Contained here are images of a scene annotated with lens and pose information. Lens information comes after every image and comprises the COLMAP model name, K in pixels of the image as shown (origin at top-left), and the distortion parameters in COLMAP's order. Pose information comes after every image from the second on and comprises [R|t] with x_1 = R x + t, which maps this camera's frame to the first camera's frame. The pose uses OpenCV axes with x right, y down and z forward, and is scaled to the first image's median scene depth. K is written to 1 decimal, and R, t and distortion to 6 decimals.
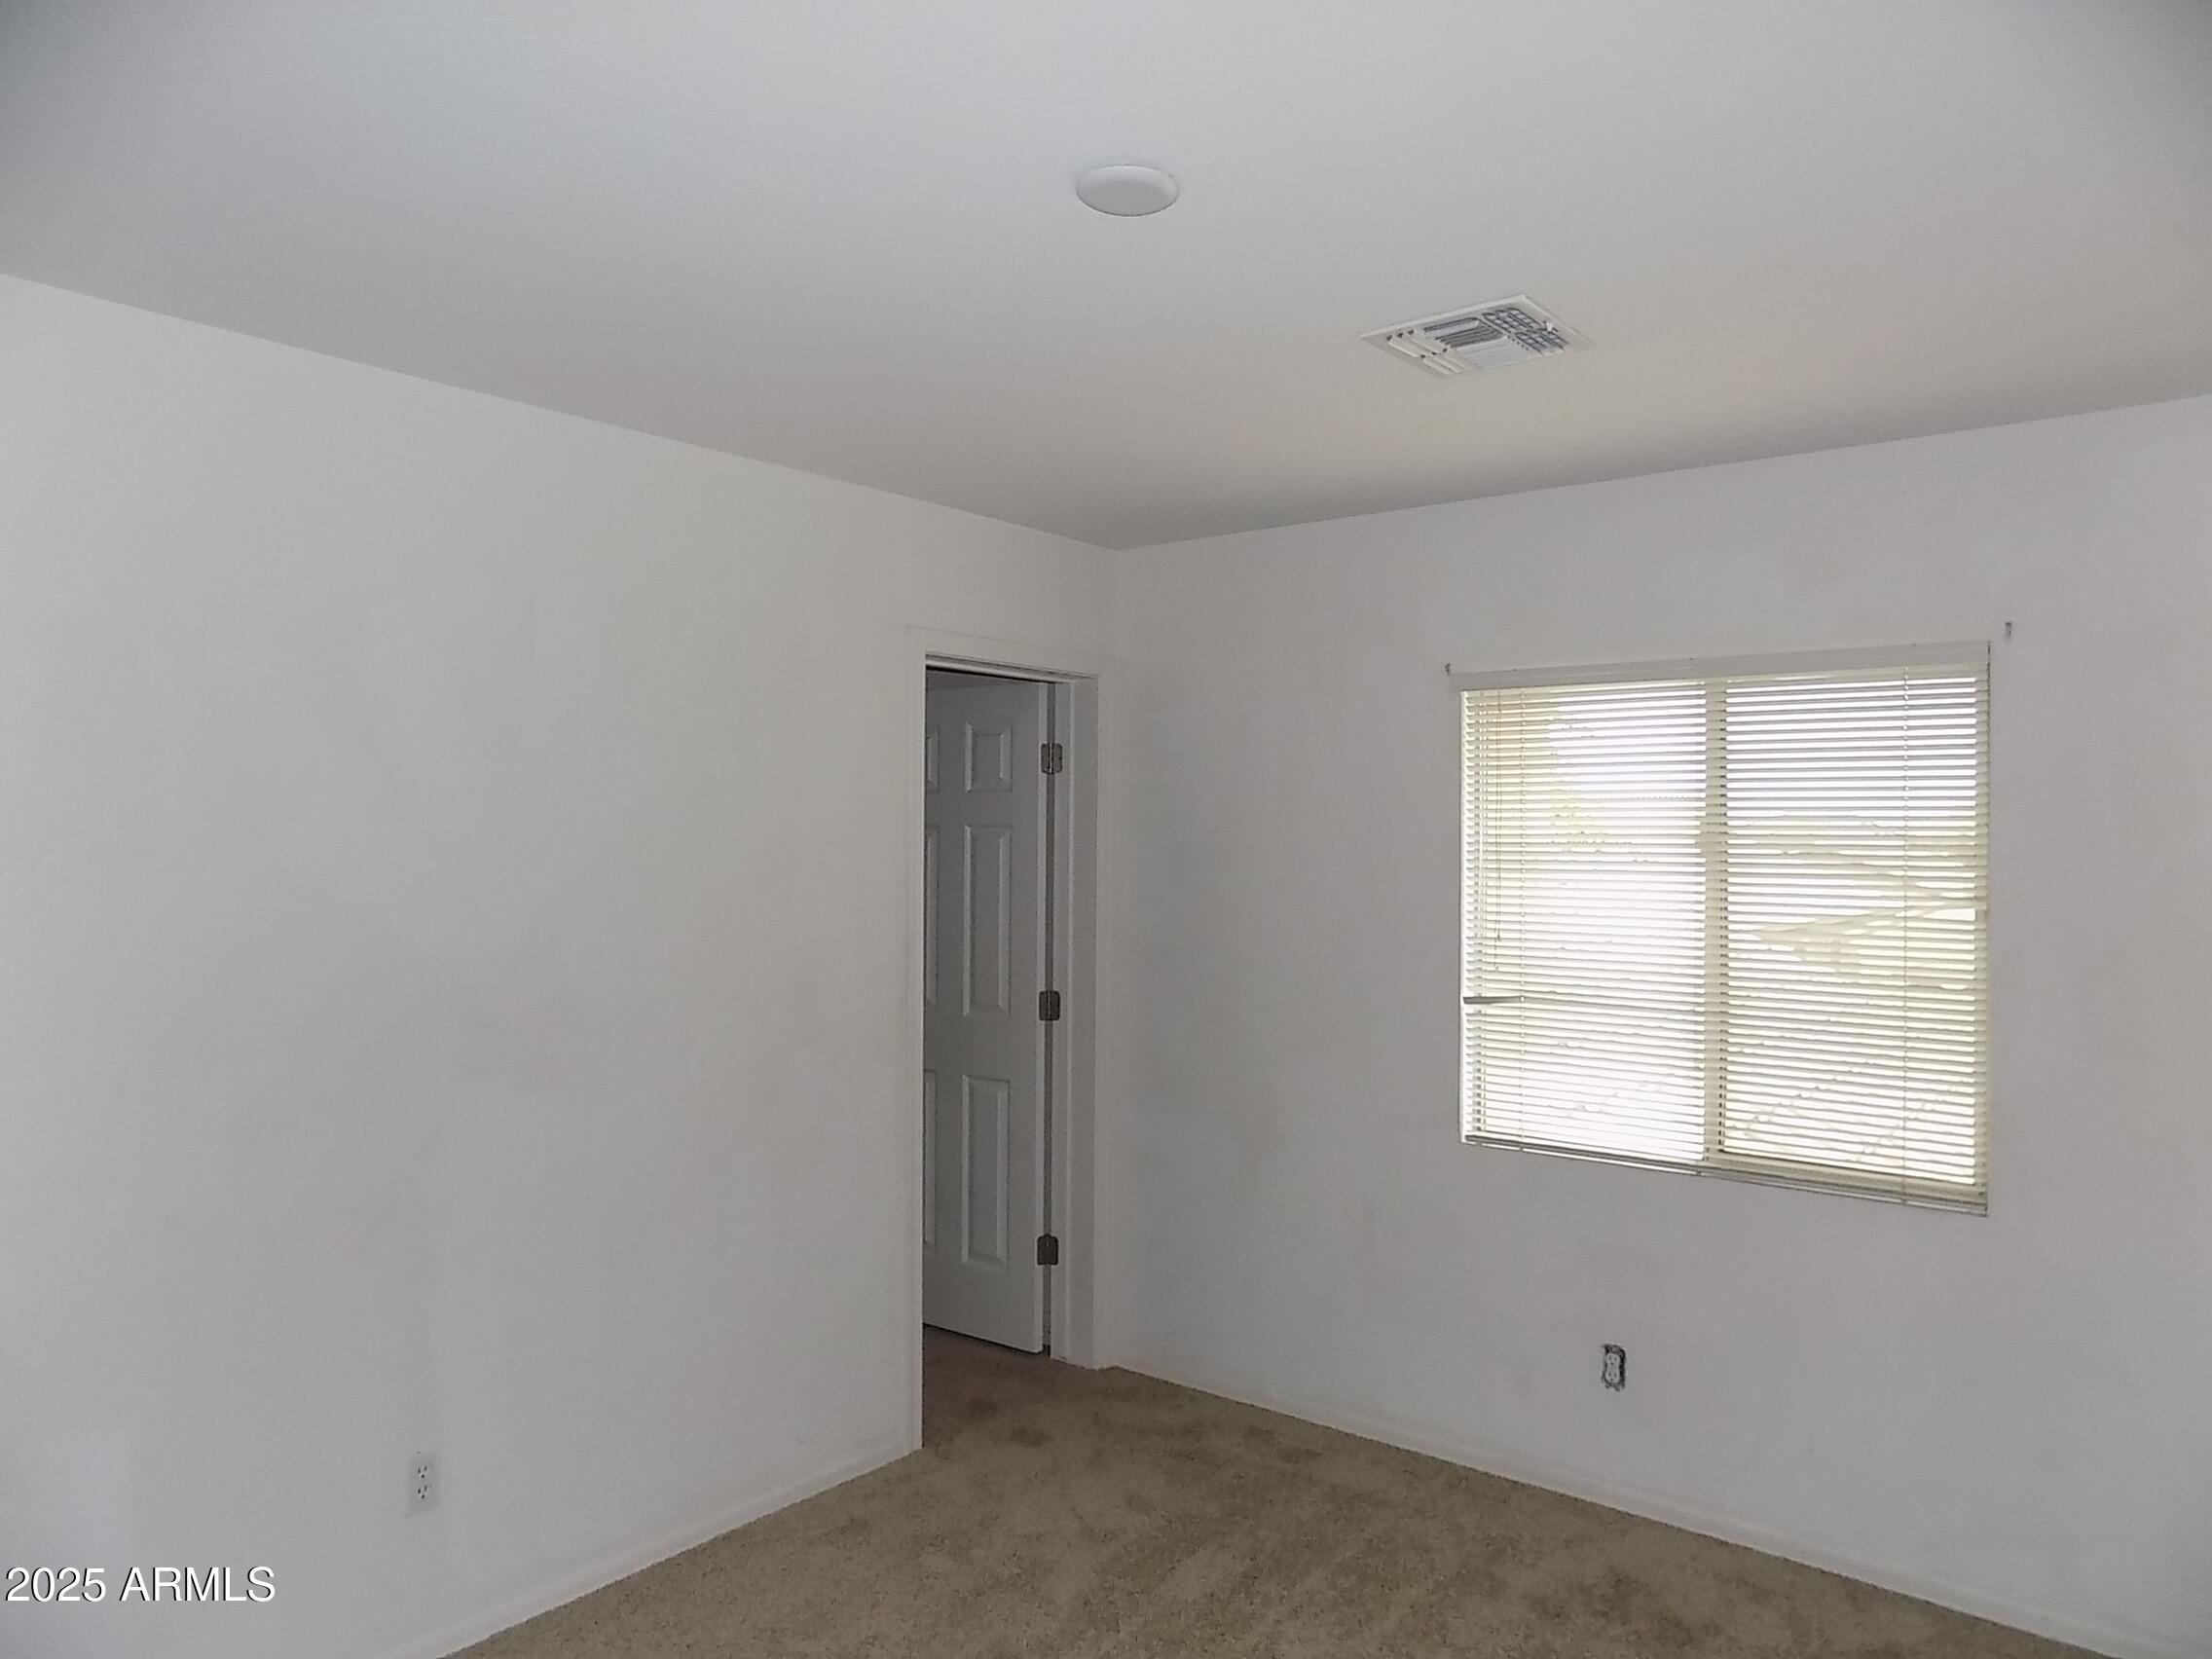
lens RADIAL K [[1502.1, 0, 1106.4], [0, 1502.1, 826.7], [0, 0, 1]] dist [-0.000382, 0.002785]
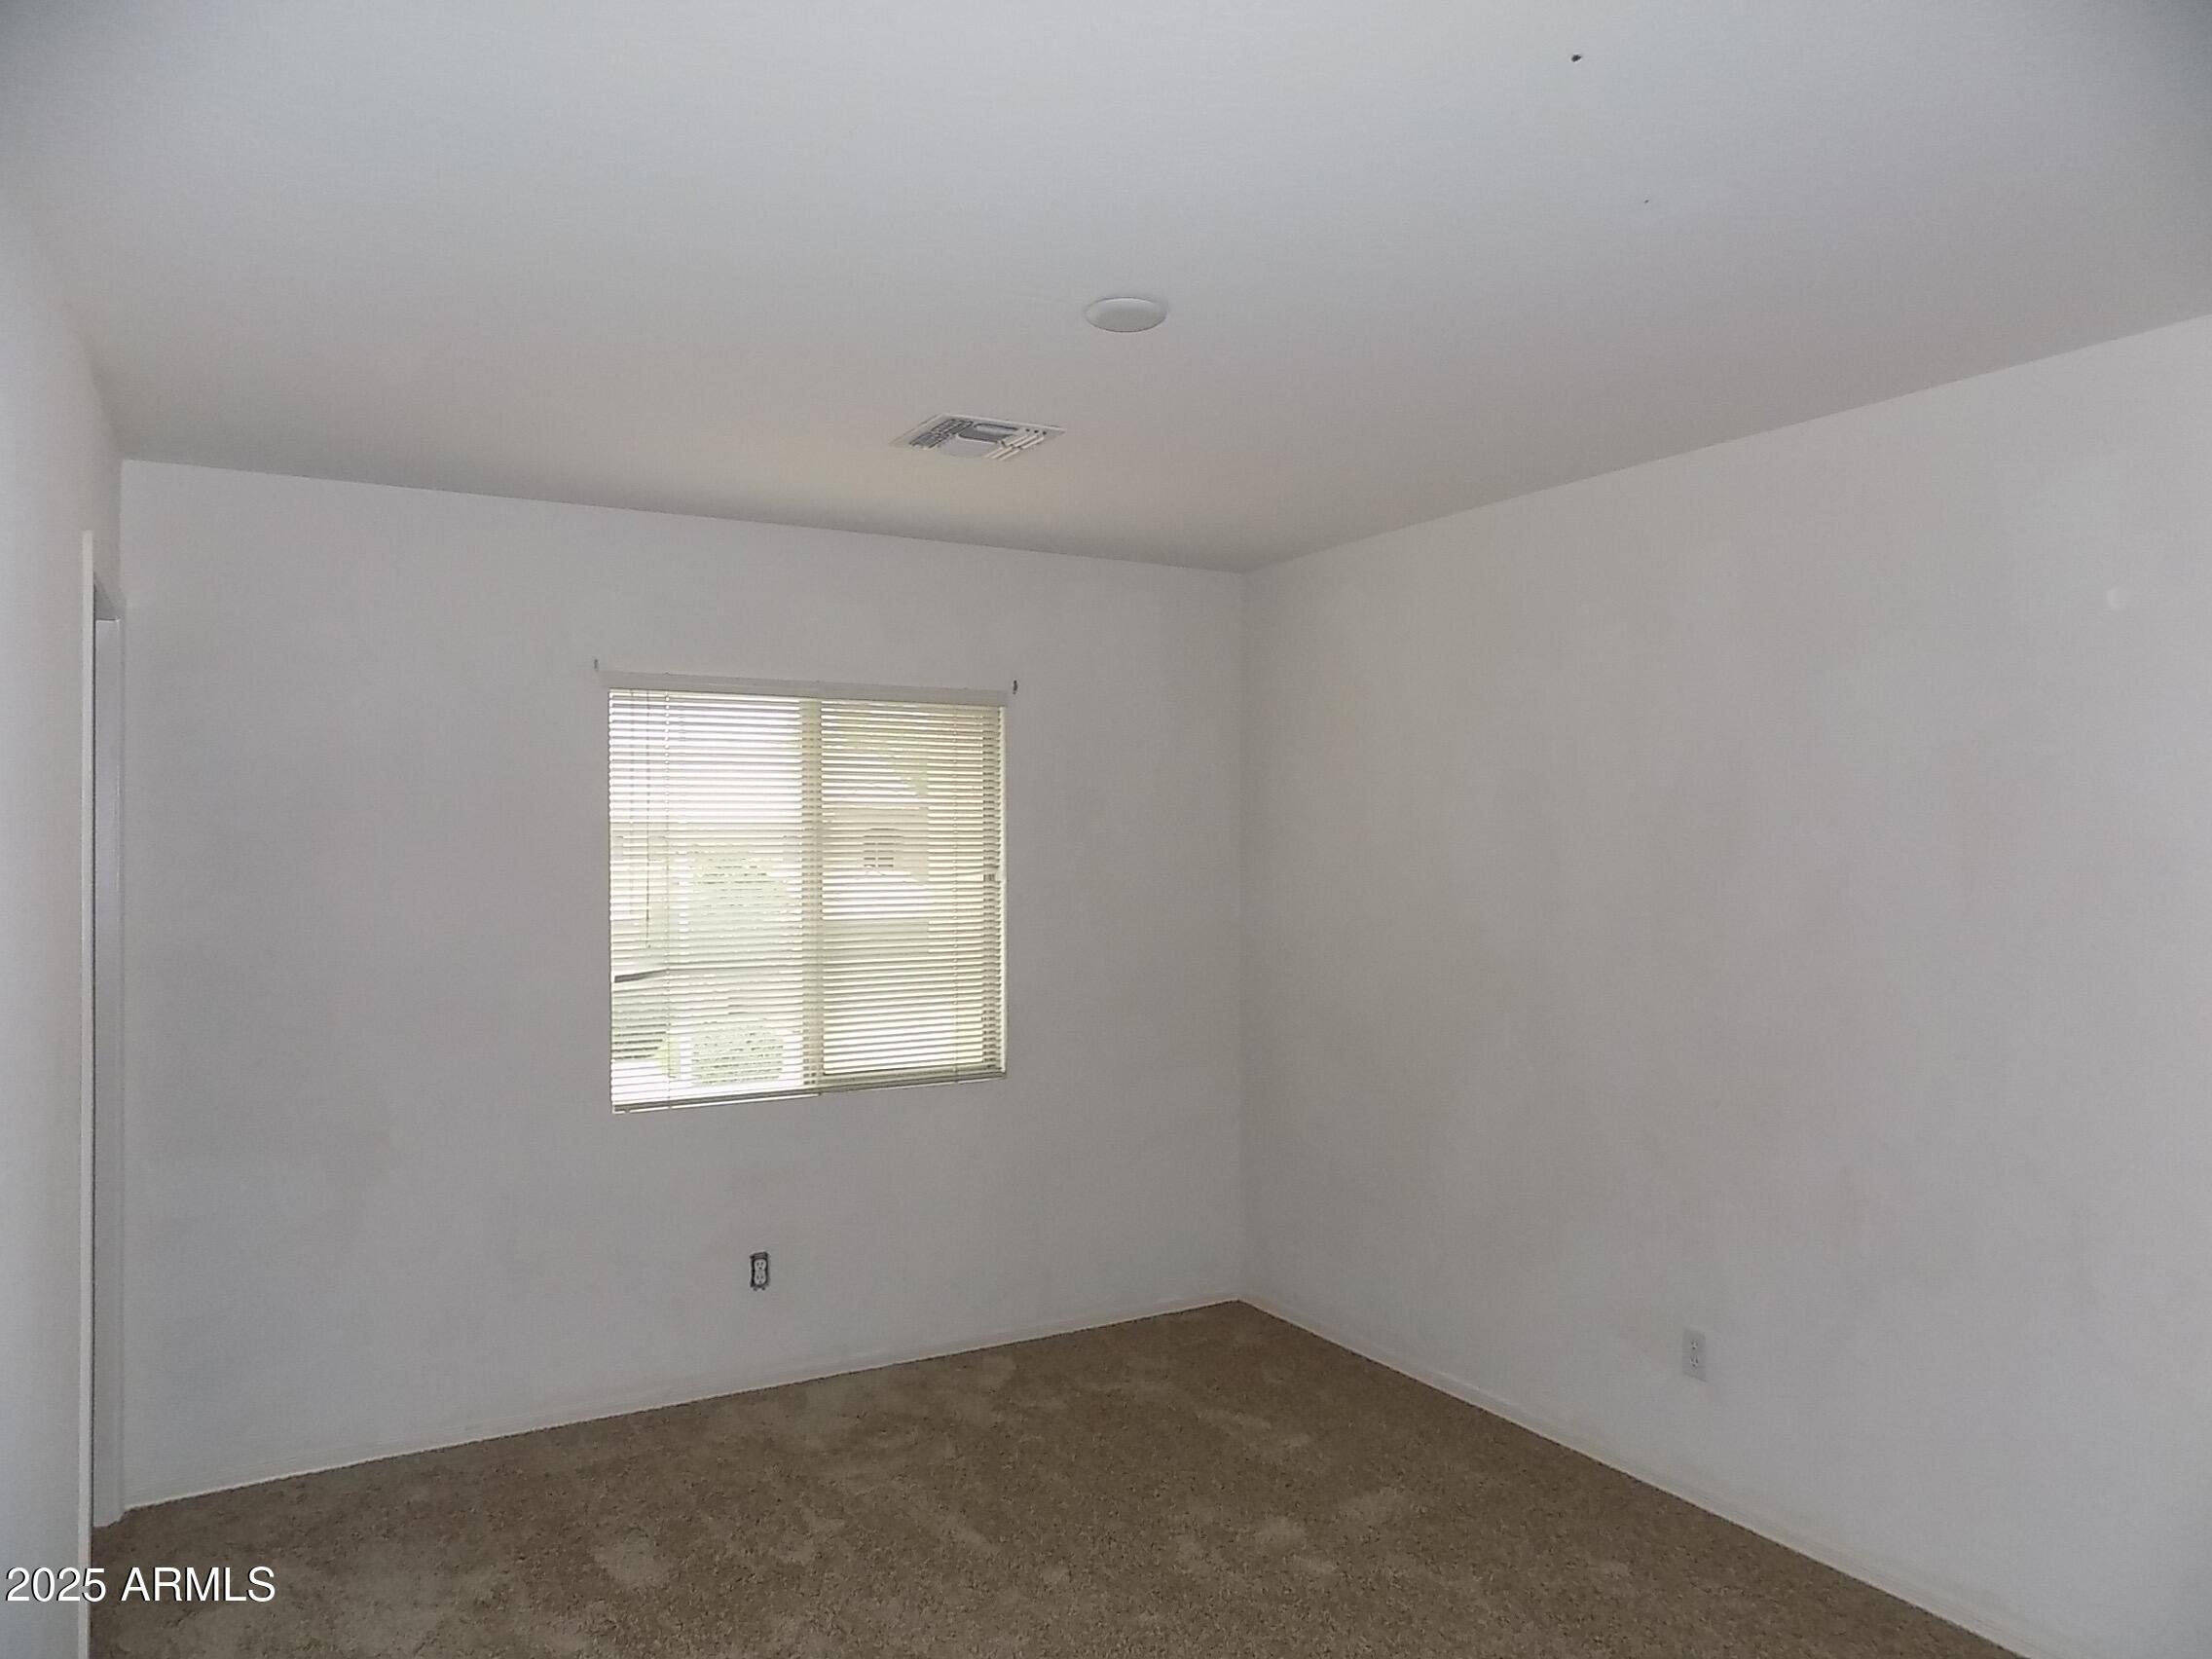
lens RADIAL K [[1502.1, 0, 1102.0], [0, 1502.1, 836.0], [0, 0, 1]] dist [-0.000382, 0.002785]
pose [[0.369969, -0.002944, 0.929040, -0.664938], [0.000360, 0.999995, 0.003026, 0.011746], [-0.929044, -0.000785, 0.369968, 0.308819]]
